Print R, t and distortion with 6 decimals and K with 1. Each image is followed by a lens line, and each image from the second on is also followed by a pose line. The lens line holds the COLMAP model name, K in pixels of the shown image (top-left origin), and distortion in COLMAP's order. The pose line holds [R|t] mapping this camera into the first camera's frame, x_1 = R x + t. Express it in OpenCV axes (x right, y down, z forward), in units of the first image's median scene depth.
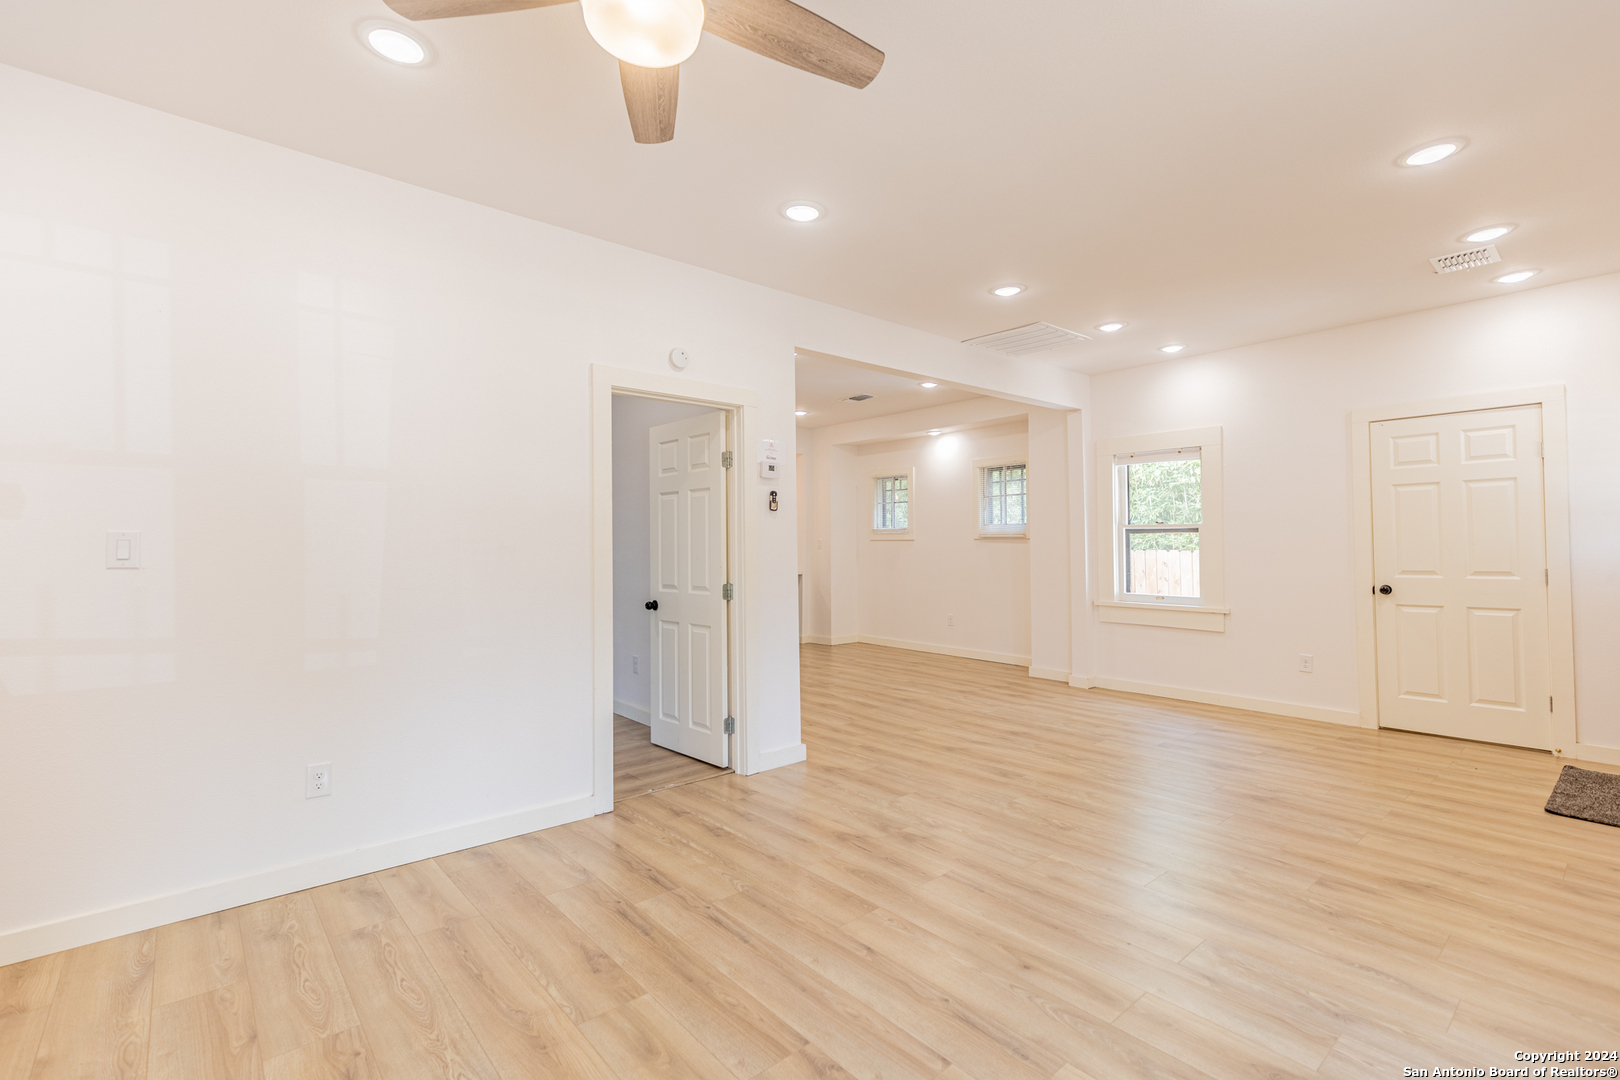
lens RADIAL K [[727.0, 0, 812.9], [0, 727.0, 531.5], [0, 0, 1]] dist [0.006302, -0.000014]
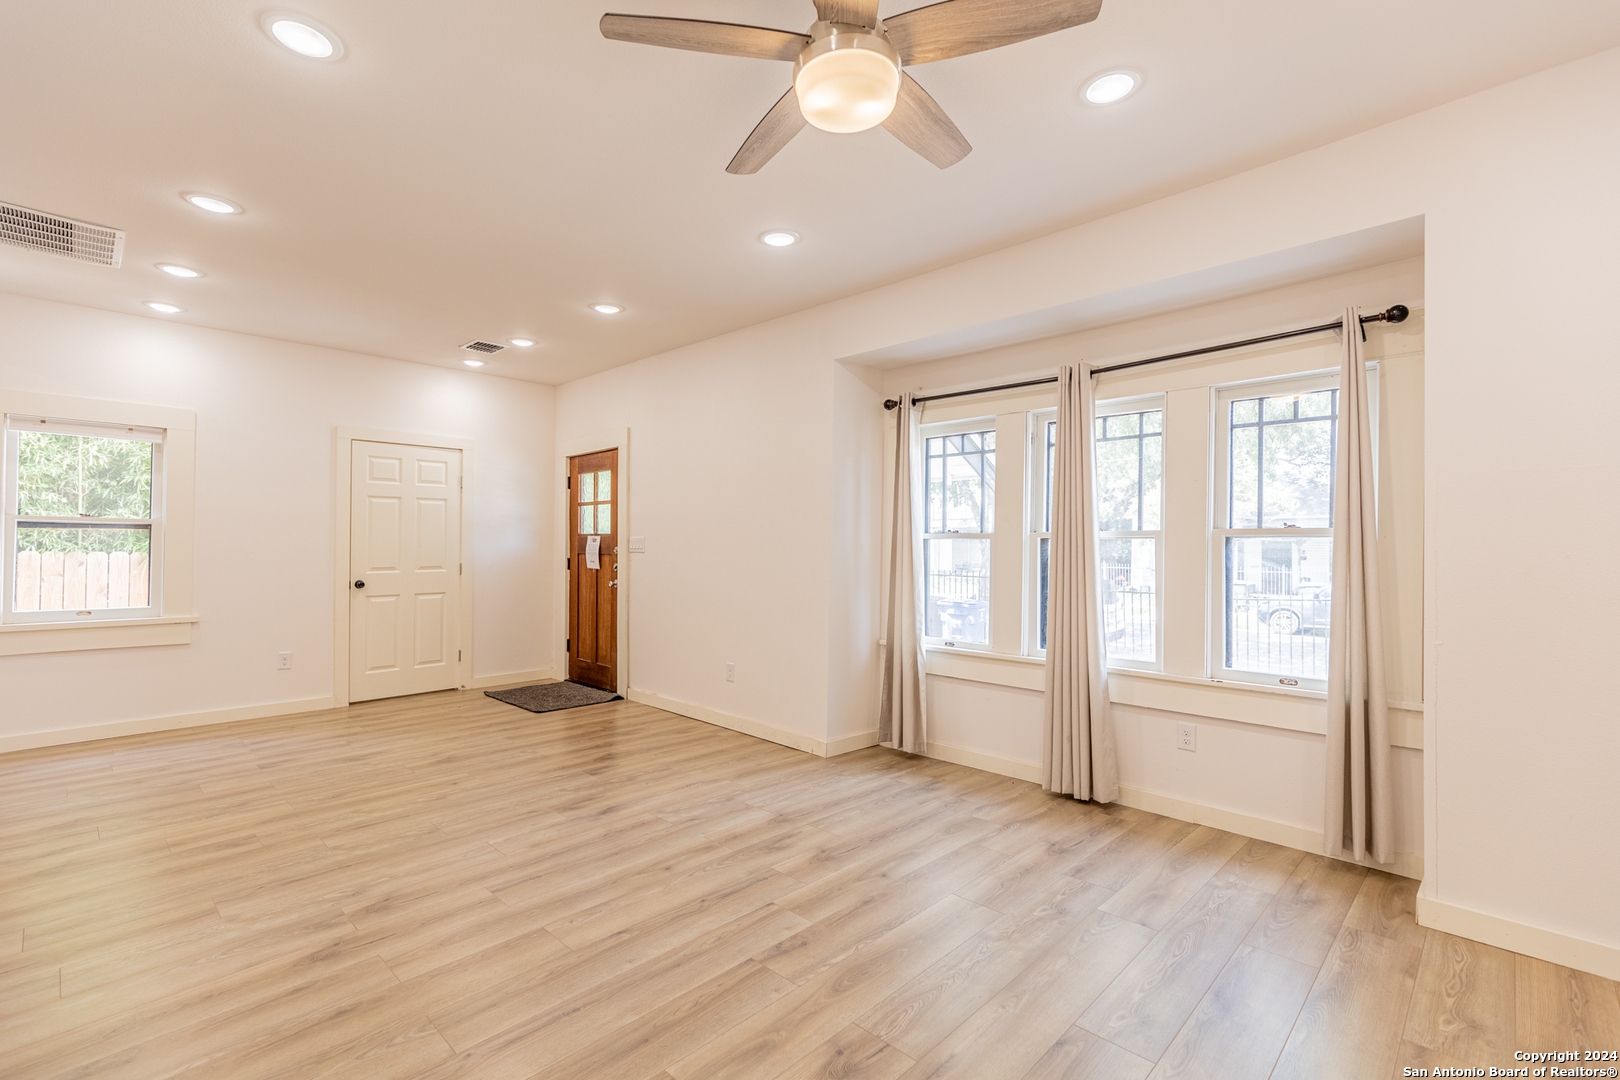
lens RADIAL K [[730.3, 0, 816.2], [0, 730.3, 536.5], [0, 0, 1]] dist [0.005470, 0.000379]
pose [[-0.094588, 0.018406, 0.995346, -0.621360], [-0.023902, 0.999499, -0.020754, 0.013035], [-0.995230, -0.025754, -0.094101, 0.516418]]
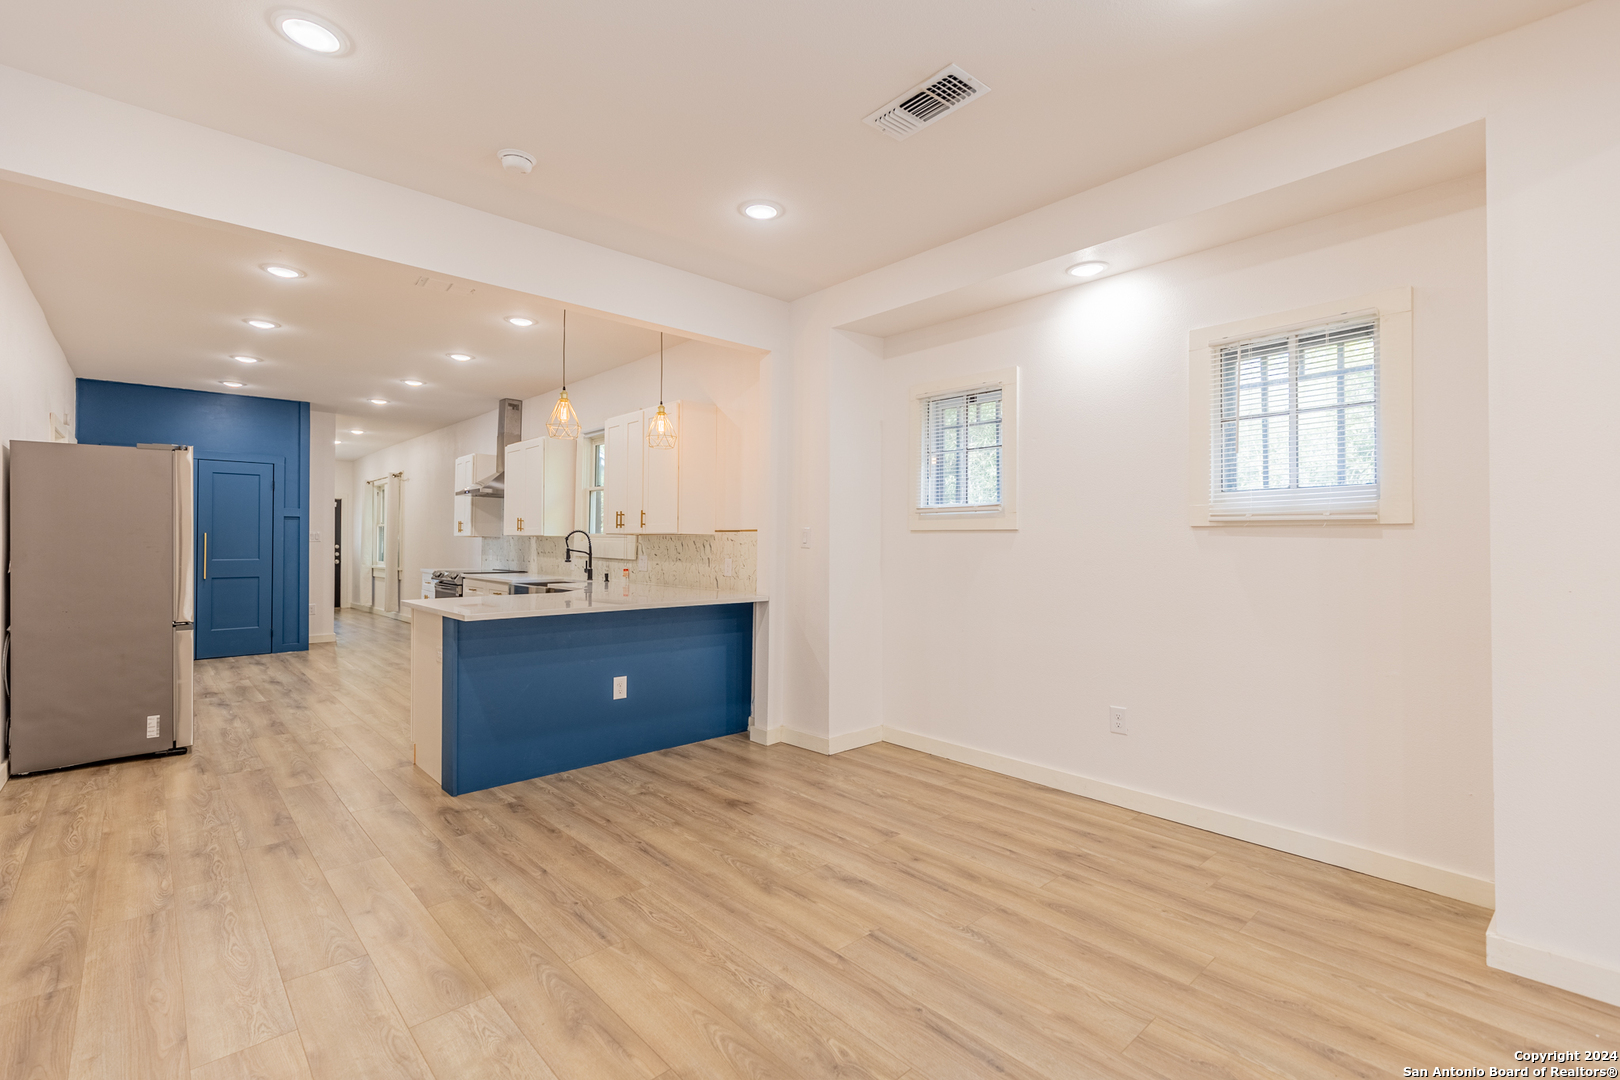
lens RADIAL K [[716.1, 0, 810.0], [0, 716.1, 540.0], [0, 0, 1]] dist [0.008280, 0.000169]
pose [[0.999402, 0.006810, 0.033901, -0.003089], [-0.007284, 0.999877, 0.013905, 0.030178], [-0.033802, -0.014143, 0.999328, 1.352751]]
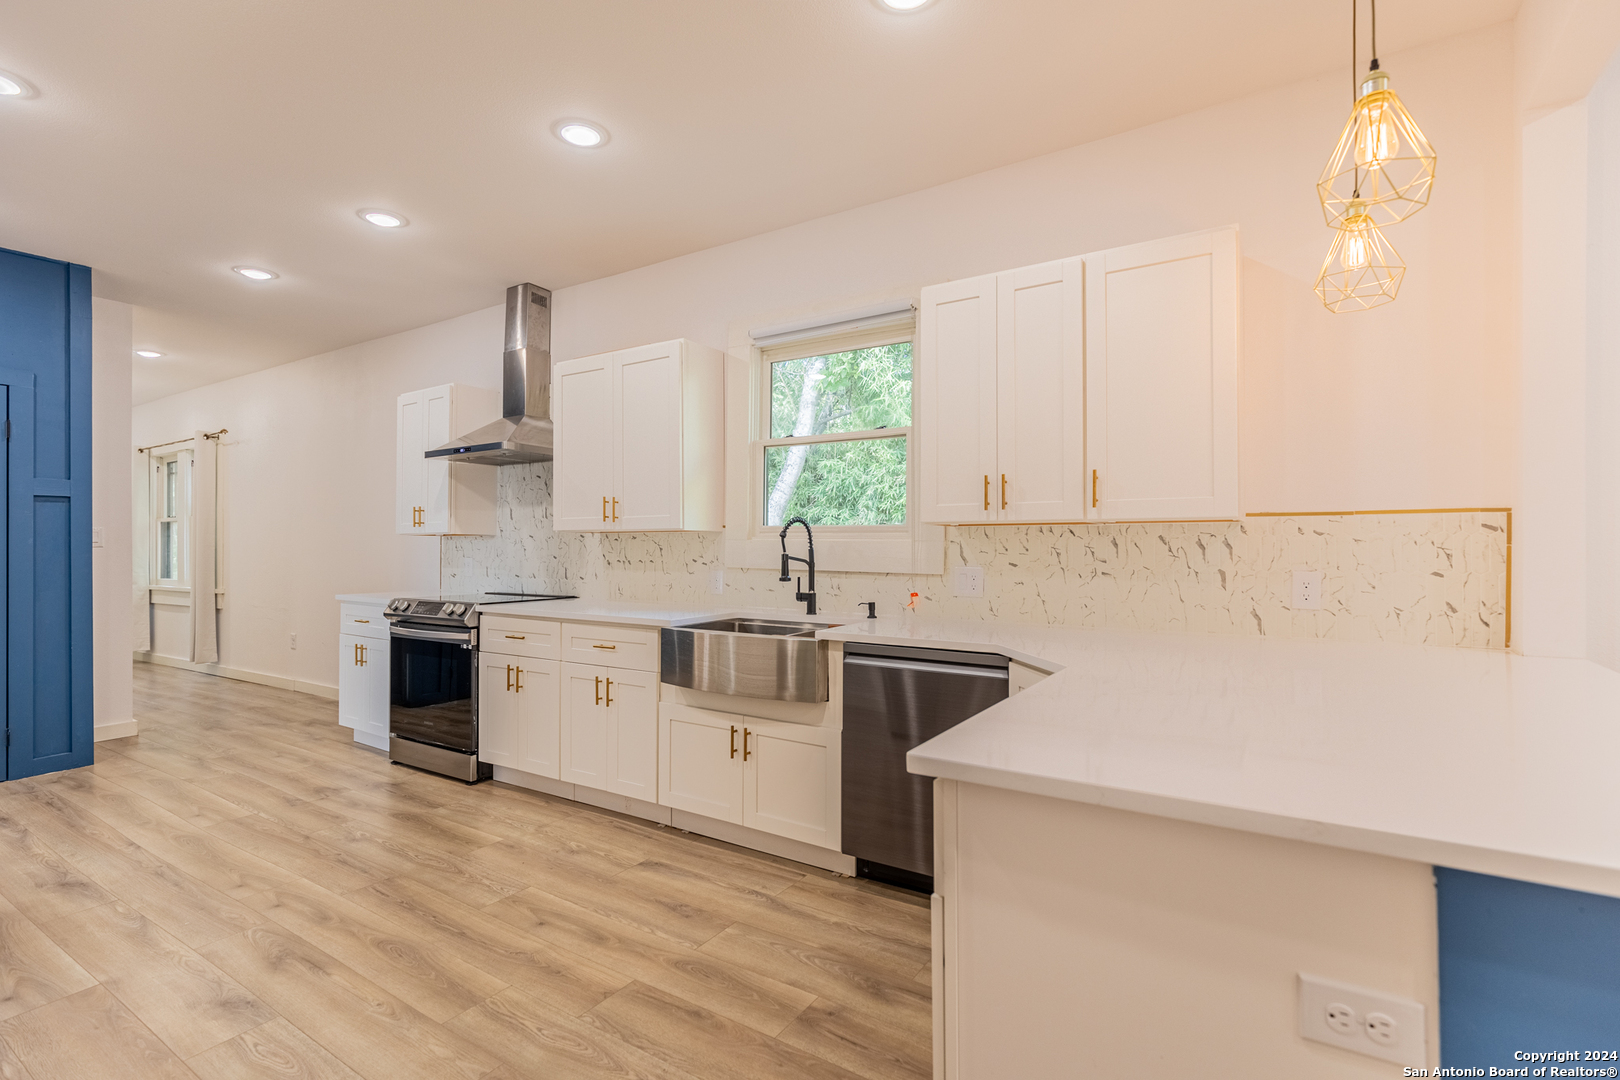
lens RADIAL K [[755.8, 0, 812.8], [0, 755.8, 536.4], [0, 0, 1]] dist [0.003543, -0.000631]
pose [[0.960351, -0.000028, 0.278793, -0.740849], [-0.002343, 0.999964, 0.008174, 0.049721], [-0.278783, -0.008503, 0.960316, 2.204622]]
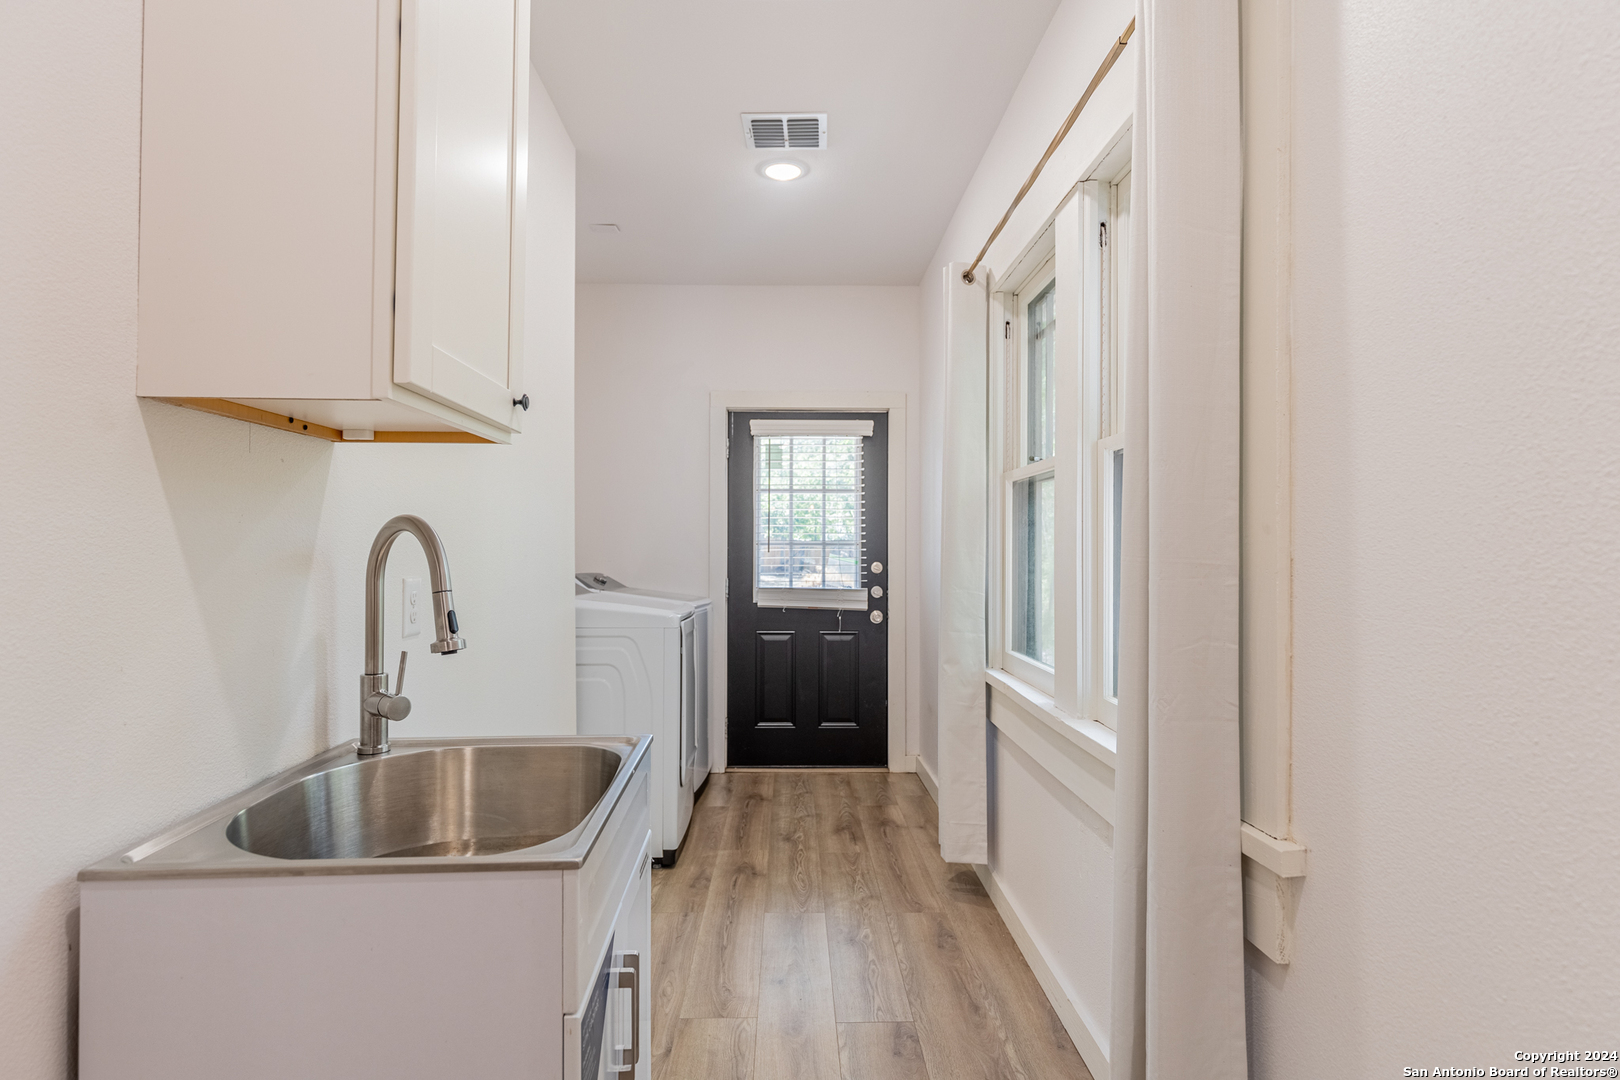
lens RADIAL K [[831.5, 0, 810.0], [0, 831.5, 540.0], [0, 0, 1]] dist [-0.000025, -0.000014]
pose [[0.768560, 0.001425, -0.639777, -1.599110], [0.007058, 0.999918, 0.010705, 0.077402], [0.639739, -0.012743, 0.768486, 4.137208]]
